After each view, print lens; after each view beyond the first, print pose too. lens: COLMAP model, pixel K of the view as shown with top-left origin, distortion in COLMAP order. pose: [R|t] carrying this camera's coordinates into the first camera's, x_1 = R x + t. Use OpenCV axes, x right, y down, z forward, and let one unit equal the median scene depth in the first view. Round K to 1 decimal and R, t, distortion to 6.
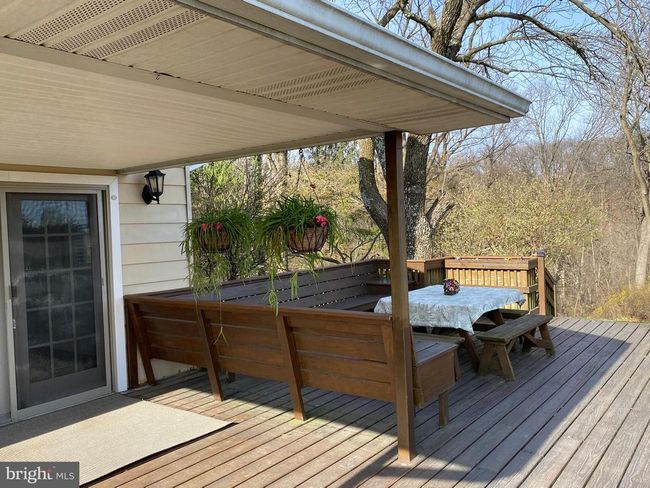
lens RADIAL K [[550.4, 0, 334.4], [0, 550.4, 242.8], [0, 0, 1]] dist [0.003075, 0.000595]
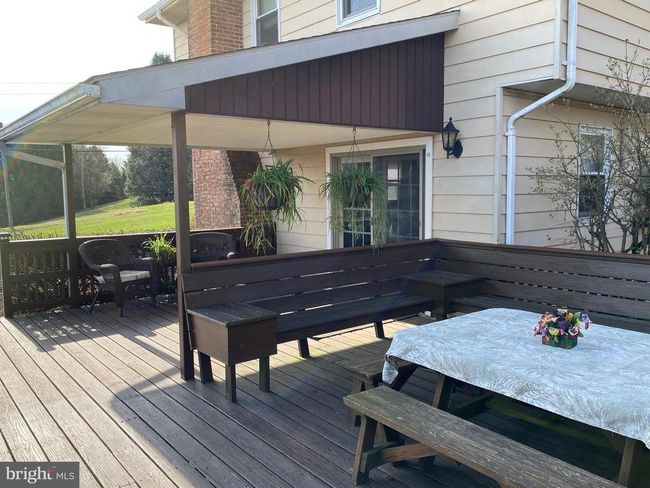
lens RADIAL K [[550.4, 0, 334.4], [0, 550.4, 242.8], [0, 0, 1]] dist [0.003075, 0.000595]
pose [[-0.246011, 0.143077, -0.958649, 0.833364], [-0.004157, 0.988880, 0.148656, -0.071116], [0.969258, 0.040557, -0.242681, 1.114598]]
